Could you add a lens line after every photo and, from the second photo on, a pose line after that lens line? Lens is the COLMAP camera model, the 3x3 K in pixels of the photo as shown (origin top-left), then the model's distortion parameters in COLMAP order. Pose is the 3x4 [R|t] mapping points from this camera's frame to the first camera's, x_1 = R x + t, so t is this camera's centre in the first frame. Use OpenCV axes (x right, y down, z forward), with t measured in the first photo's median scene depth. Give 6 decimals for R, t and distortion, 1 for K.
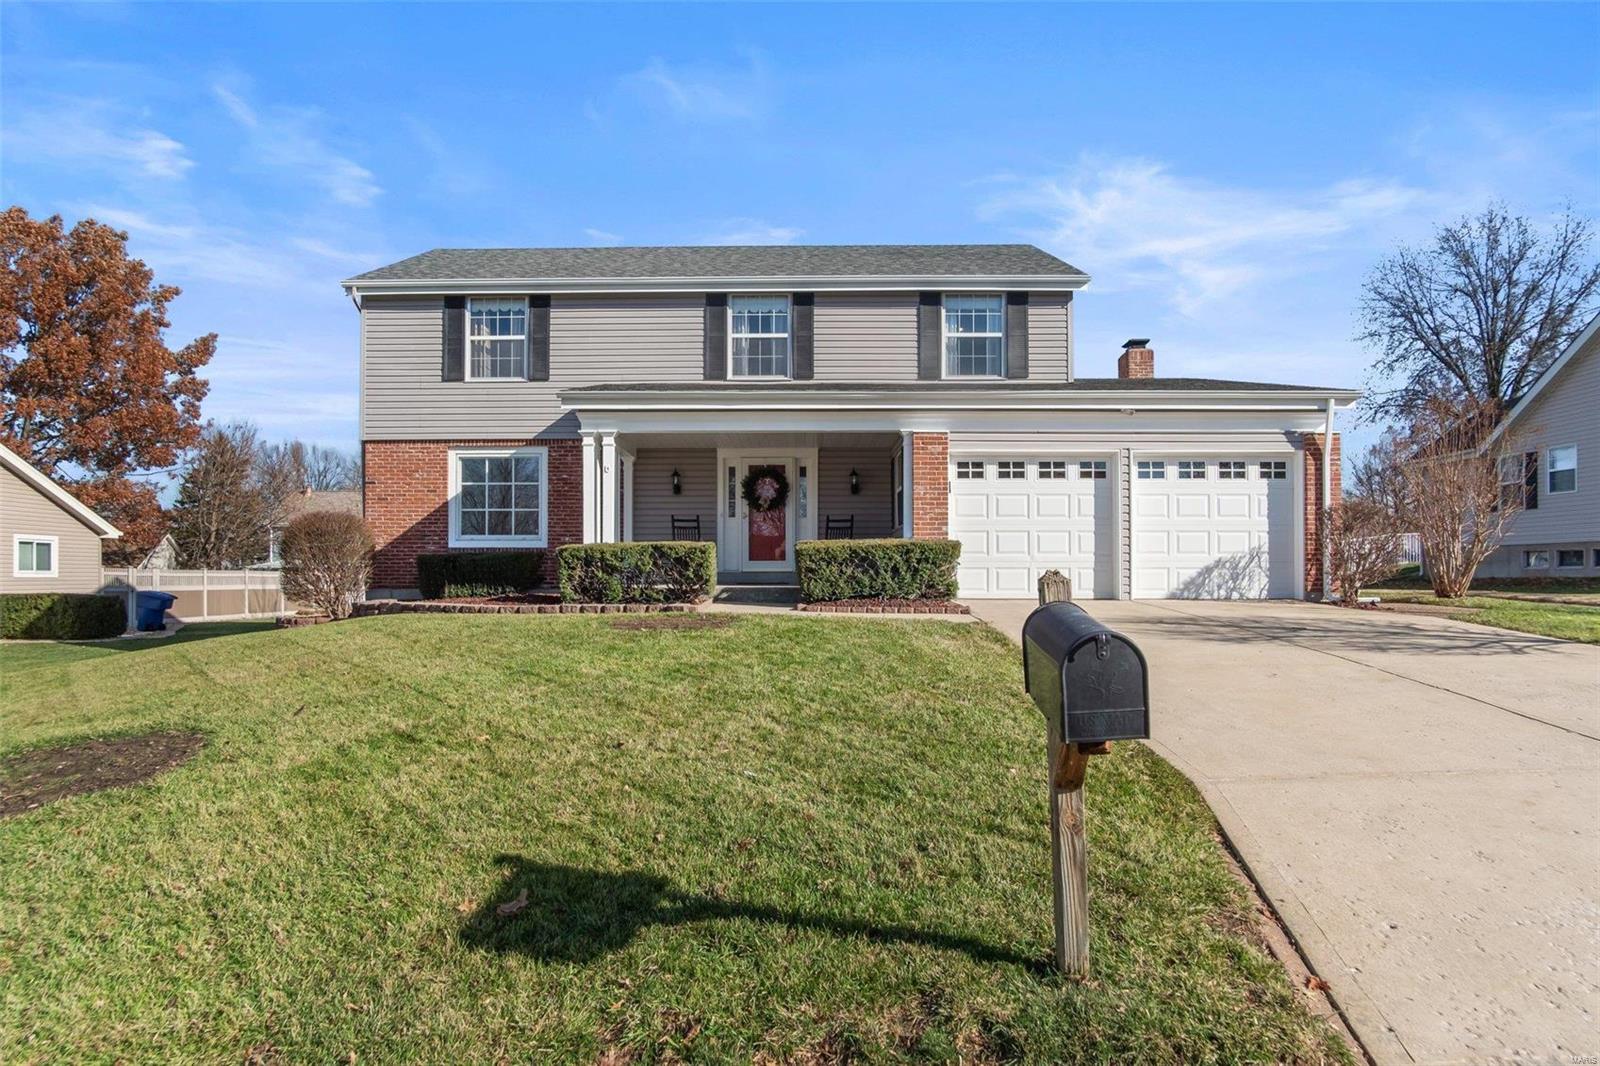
lens RADIAL K [[1476.8, 0, 772.8], [0, 1476.8, 531.9], [0, 0, 1]] dist [-0.016354, -0.002533]
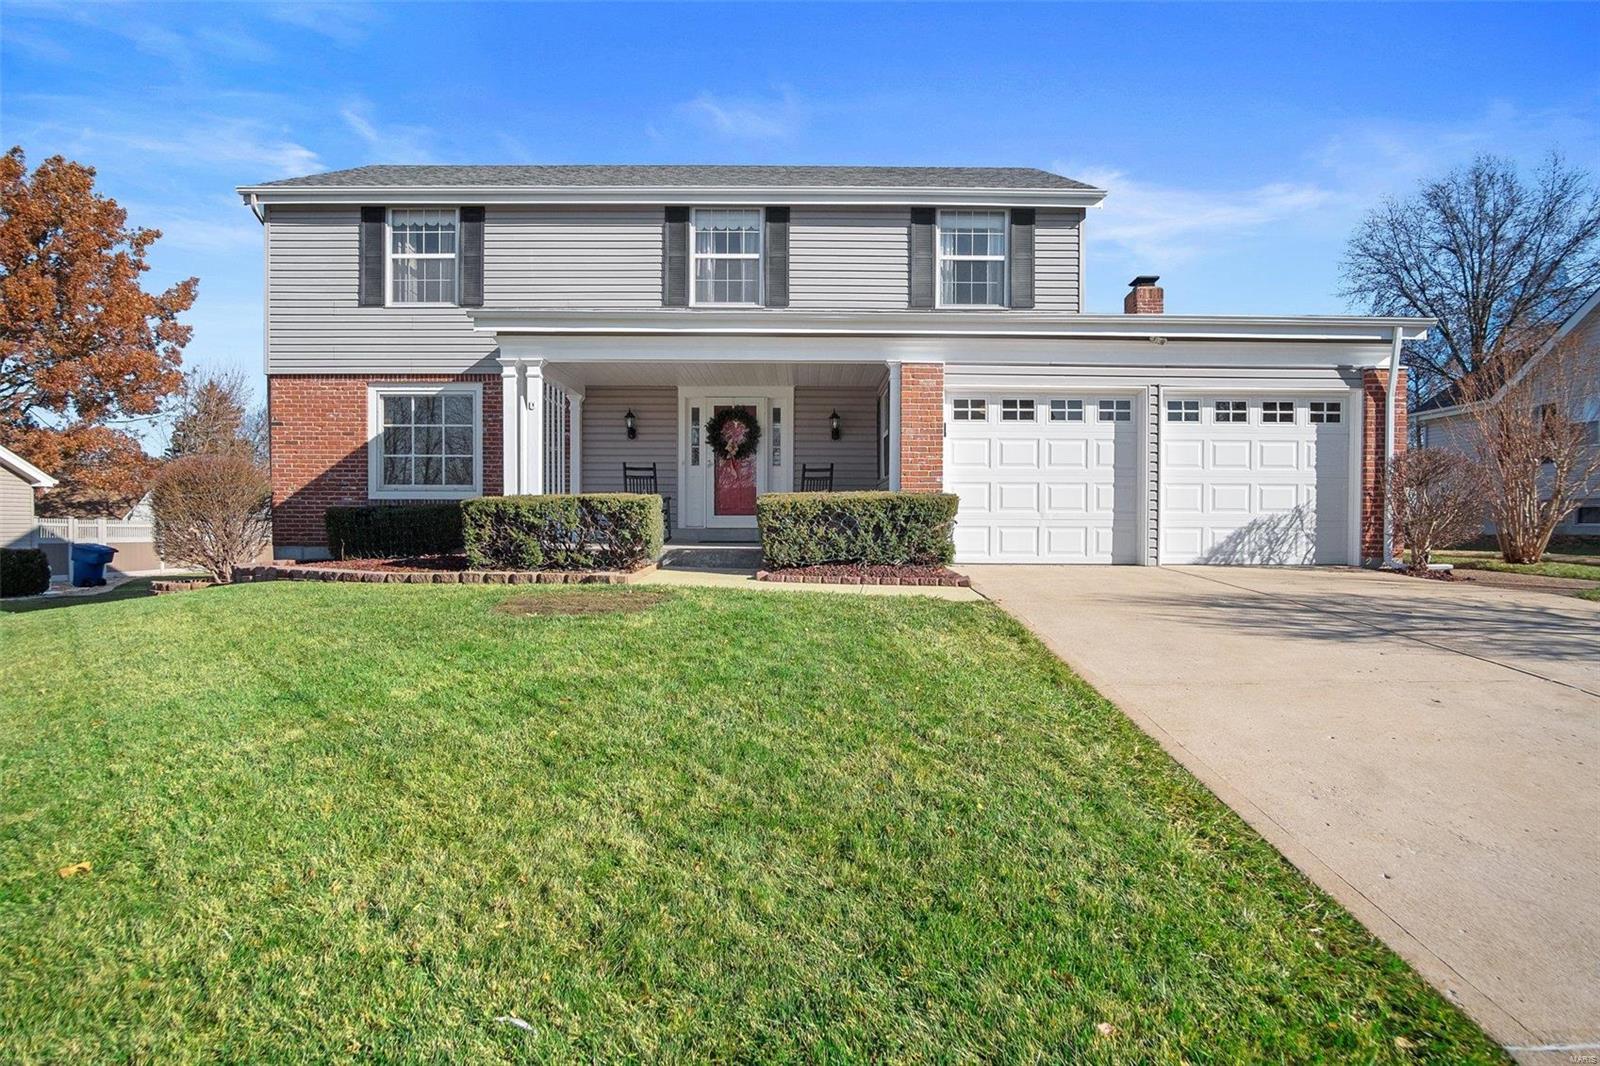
lens RADIAL K [[1469.0, 0, 847.2], [0, 1469.0, 535.3], [0, 0, 1]] dist [-0.035407, -0.000307]
pose [[0.998443, 0.002933, 0.055705, 0.014319], [-0.004915, 0.999358, 0.035479, 0.000037], [-0.055565, -0.035698, 0.997817, 0.132361]]
